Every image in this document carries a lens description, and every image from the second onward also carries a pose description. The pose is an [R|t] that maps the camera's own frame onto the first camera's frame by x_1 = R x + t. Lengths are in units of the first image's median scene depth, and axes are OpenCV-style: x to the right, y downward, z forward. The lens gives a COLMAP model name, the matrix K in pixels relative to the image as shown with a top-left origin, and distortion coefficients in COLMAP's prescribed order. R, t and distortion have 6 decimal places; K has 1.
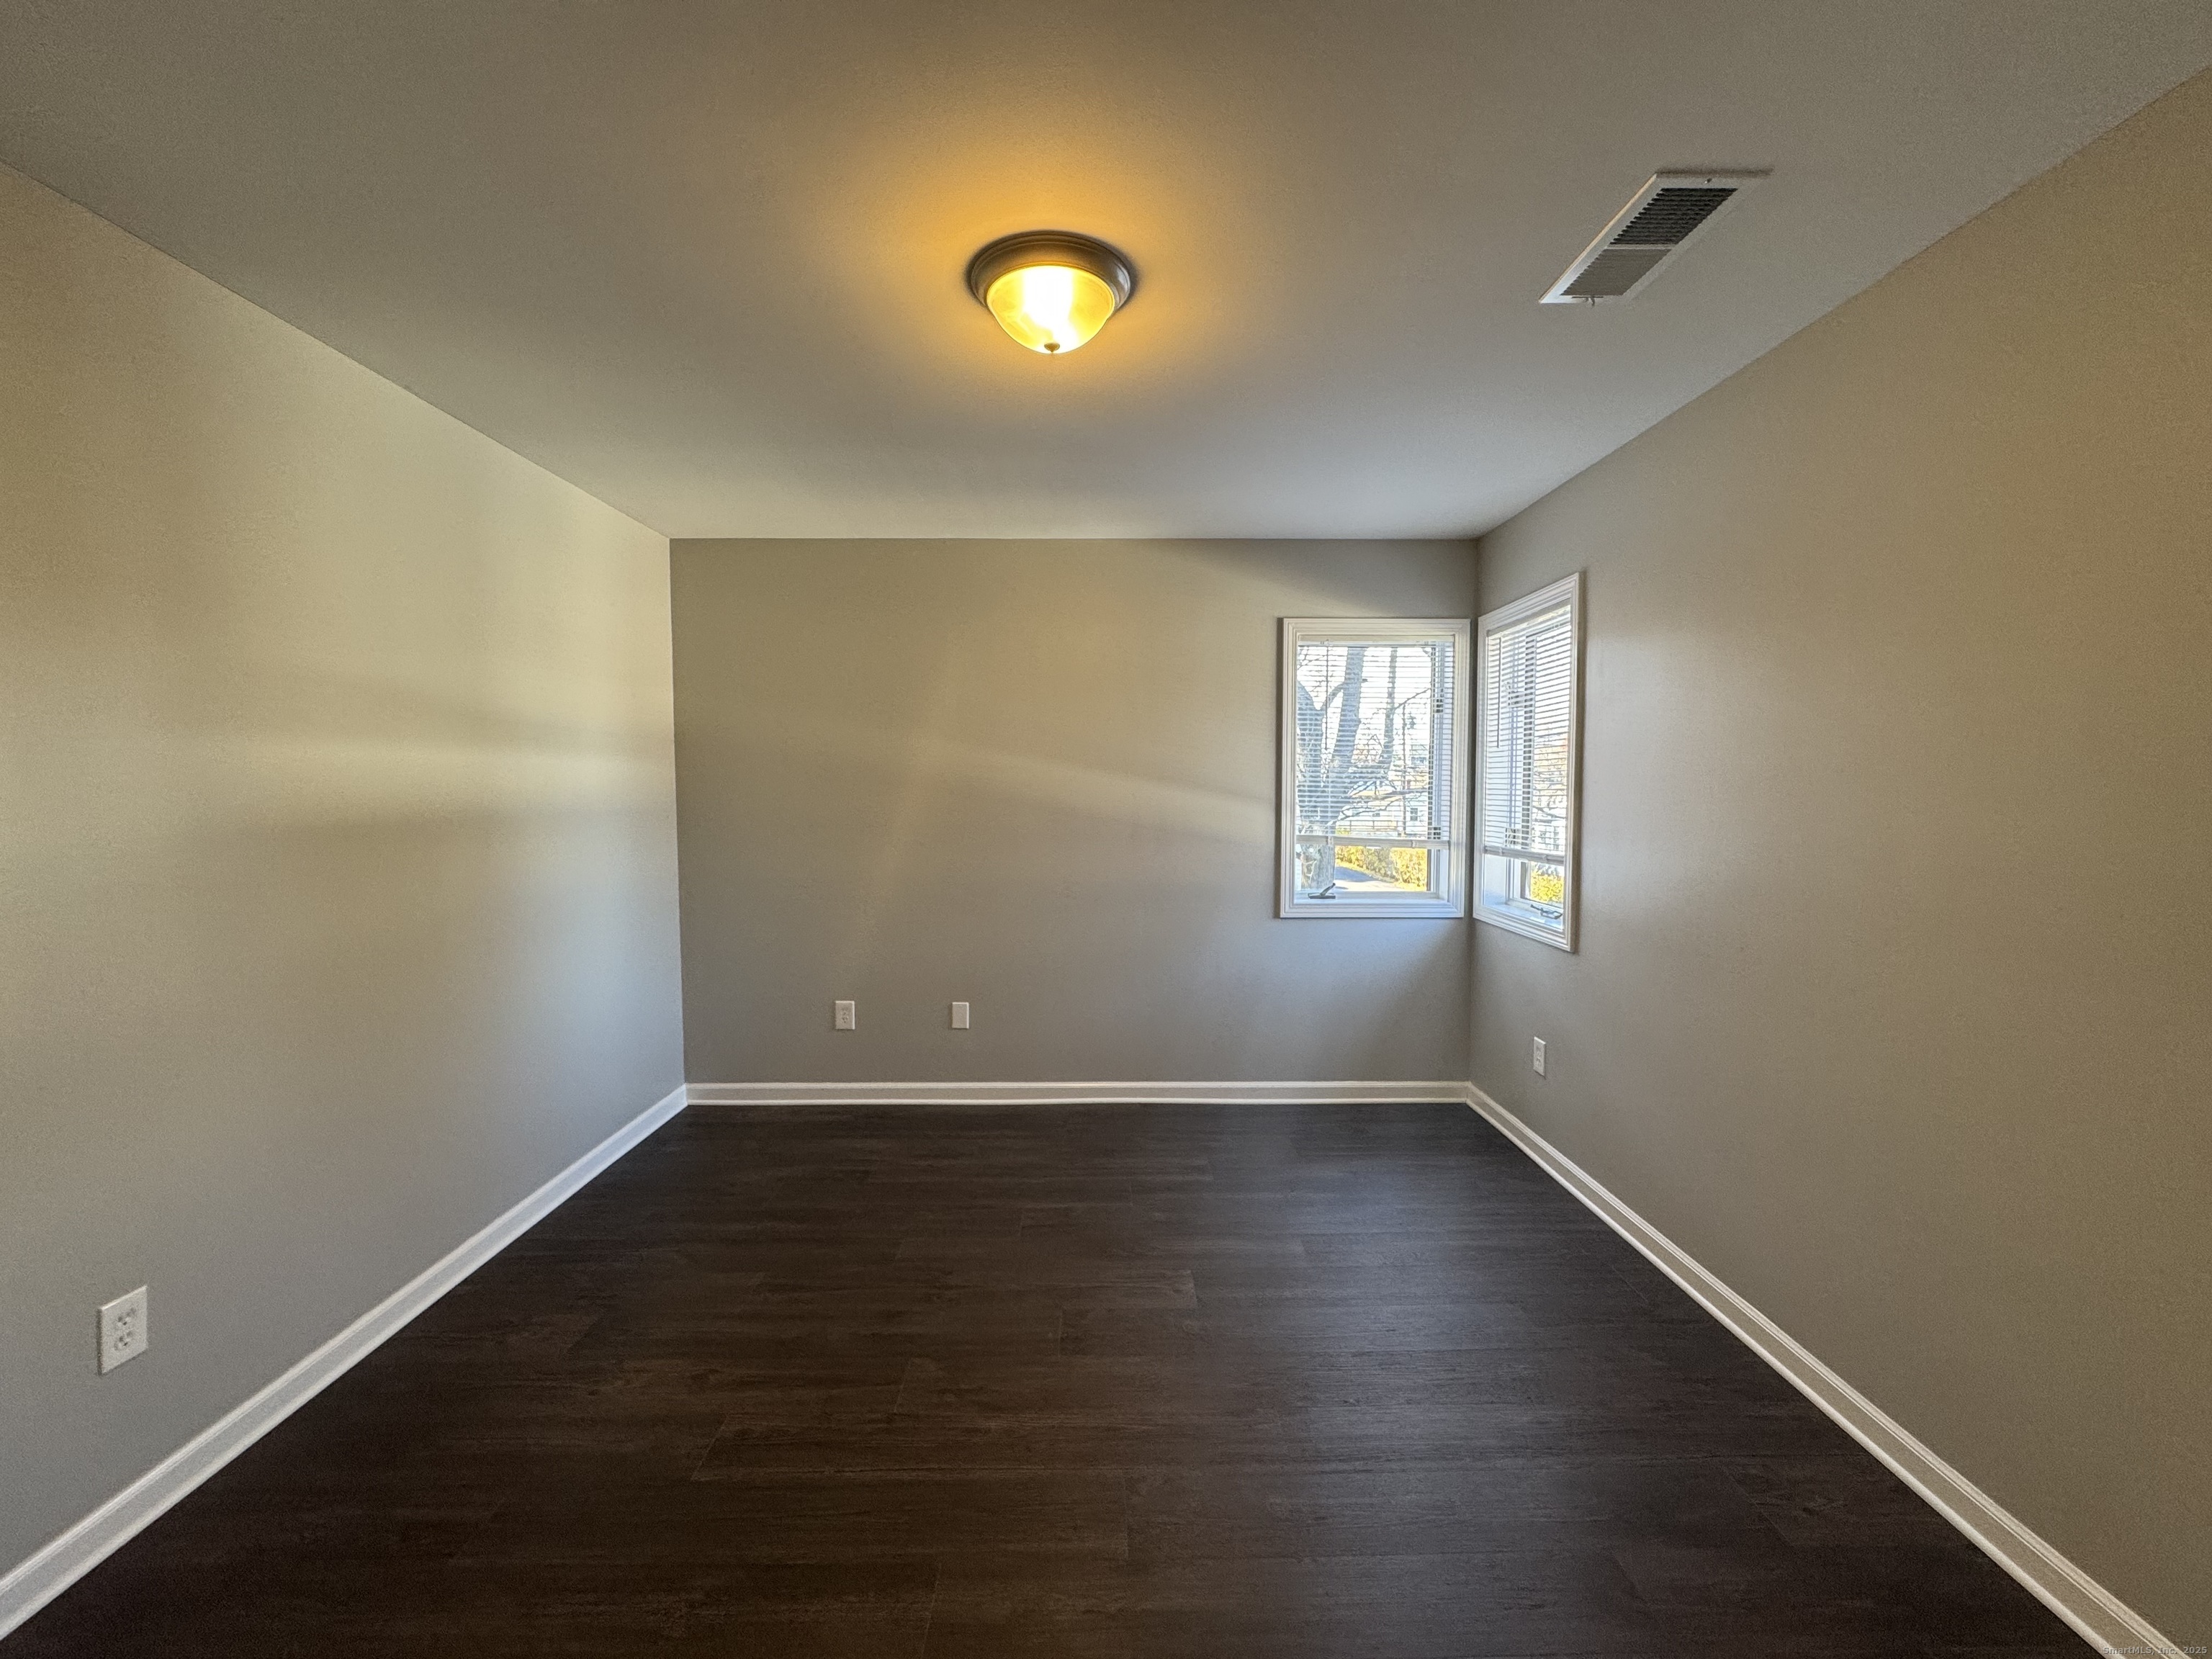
lens RADIAL K [[885.0, 0, 1106.0], [0, 885.0, 829.5], [0, 0, 1]] dist [0.000949, -0.000216]
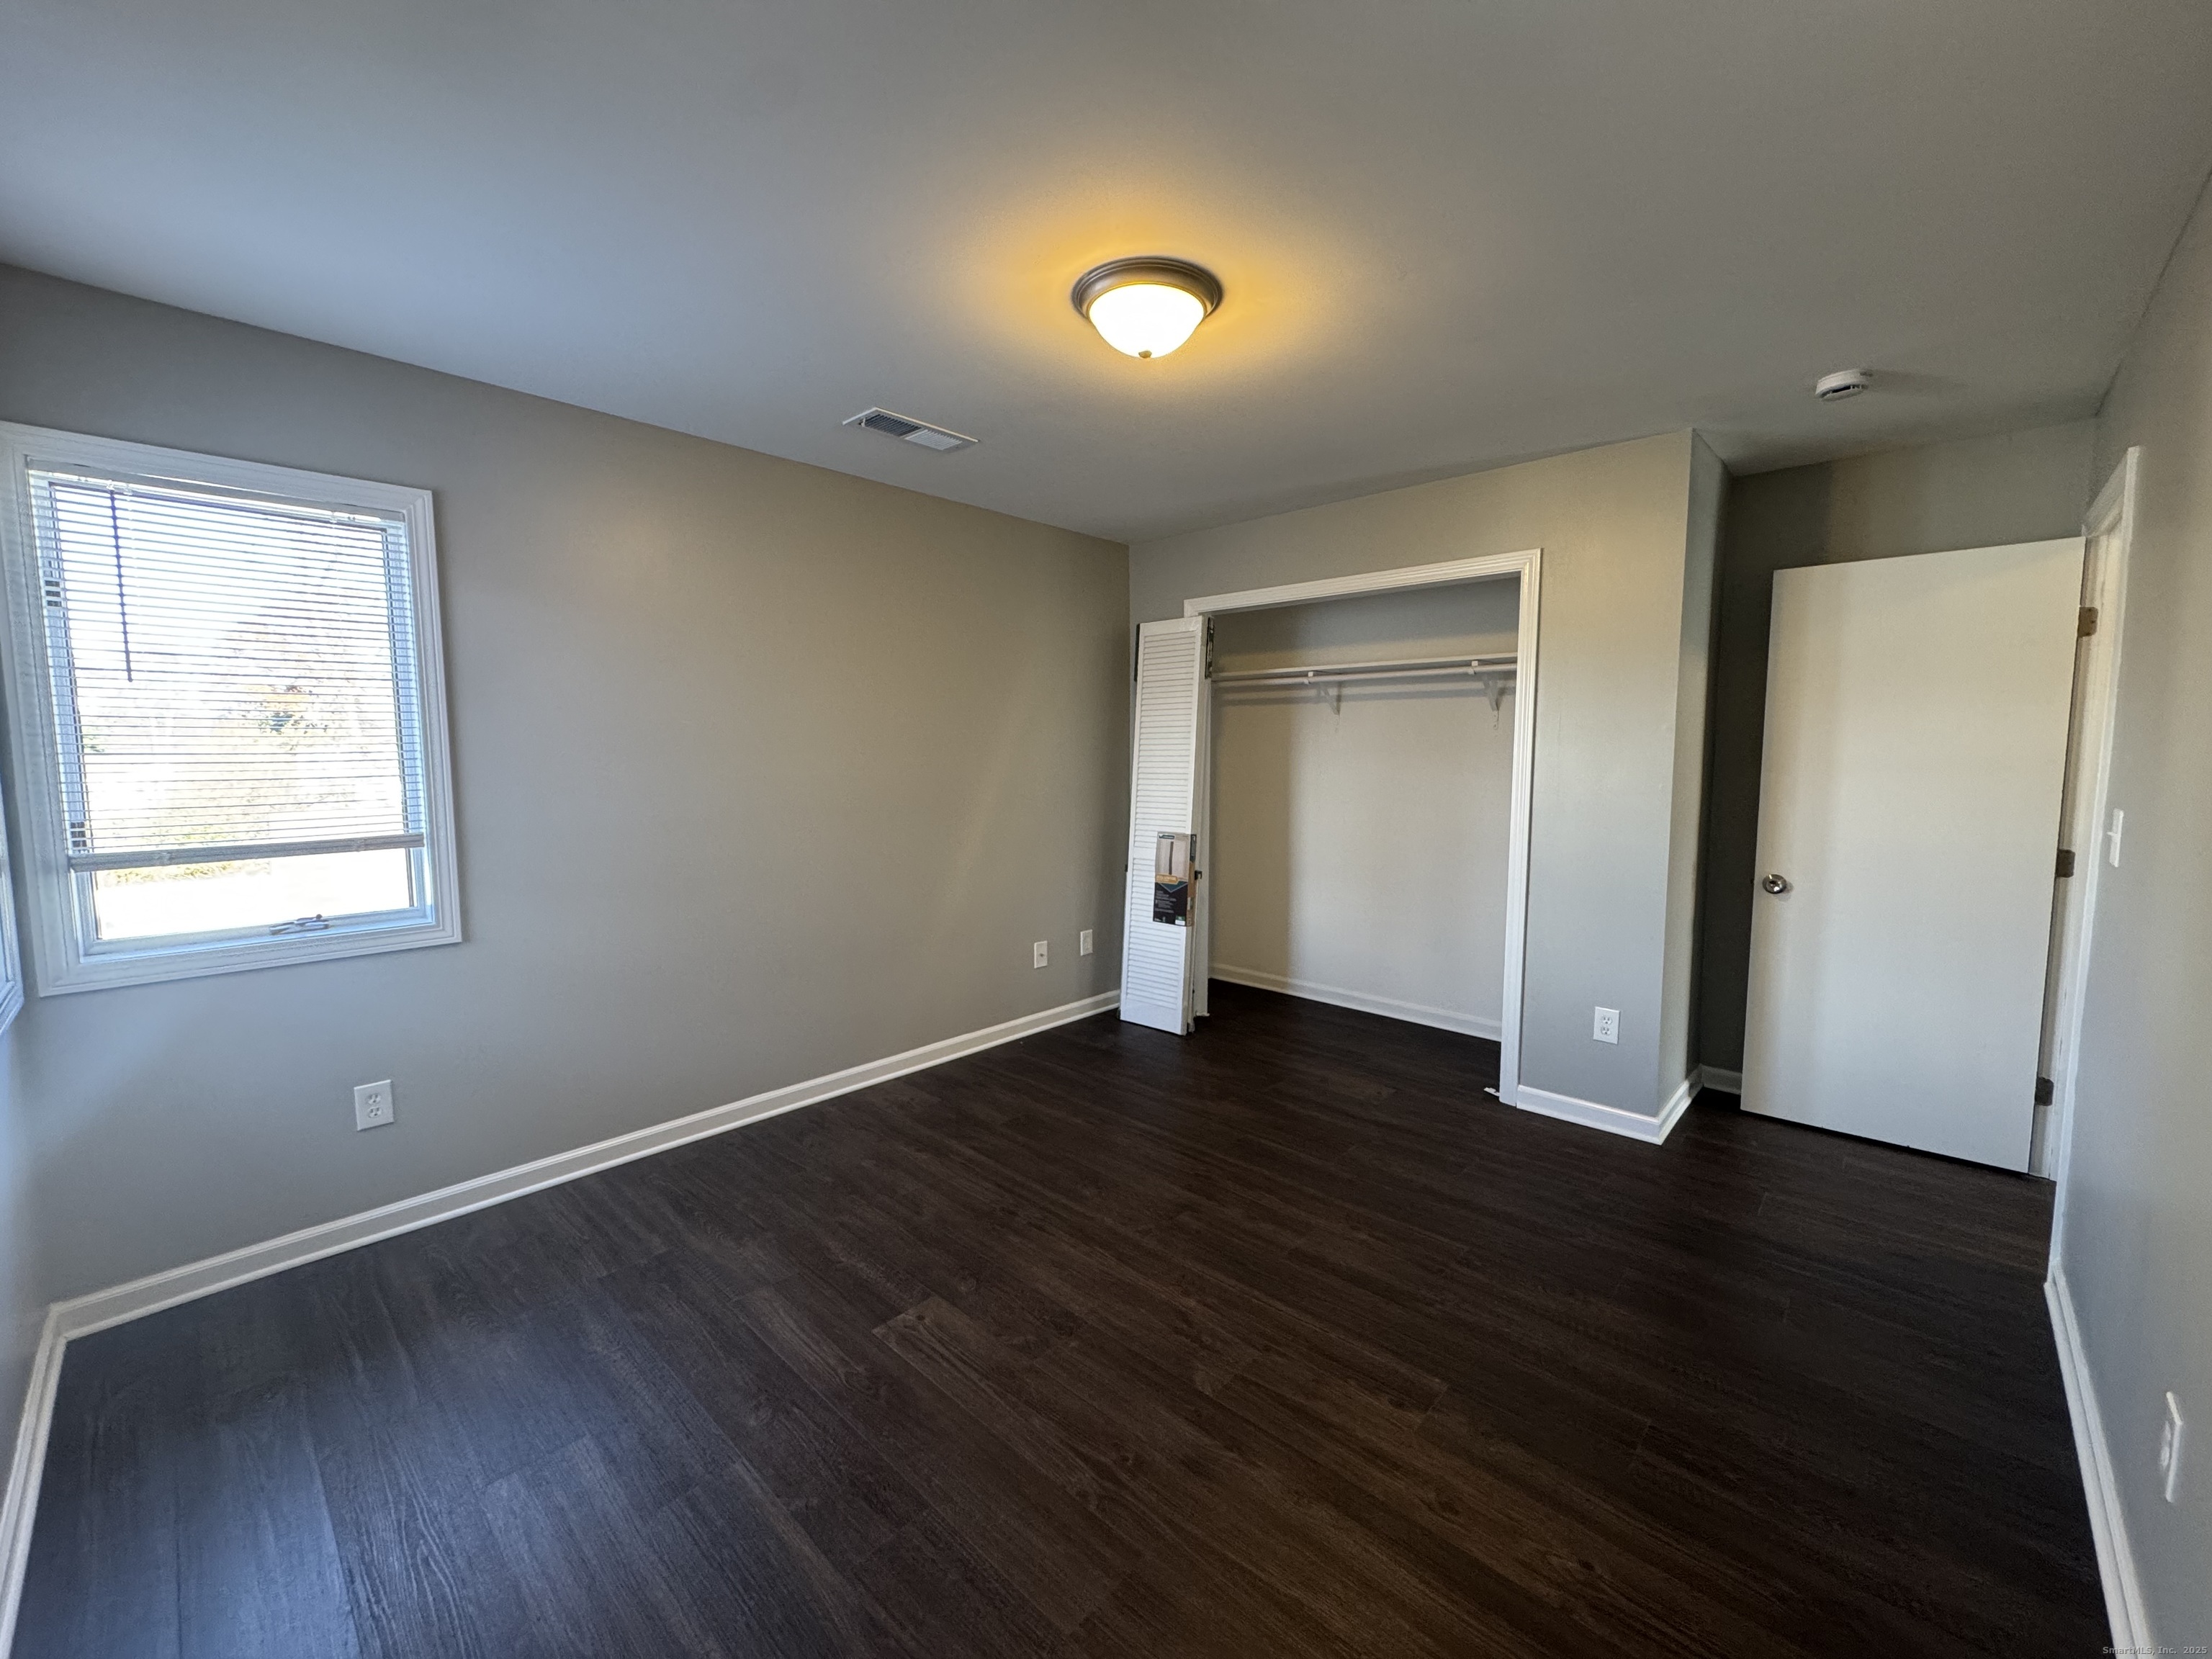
lens RADIAL K [[875.2, 0, 1115.7], [0, 875.2, 829.5], [0, 0, 1]] dist [0.003680, 0.000088]
pose [[-0.726312, -0.065692, 0.684219, -0.741109], [0.037868, 0.990087, 0.135256, -0.086216], [-0.686321, 0.124148, -0.716624, 1.691141]]
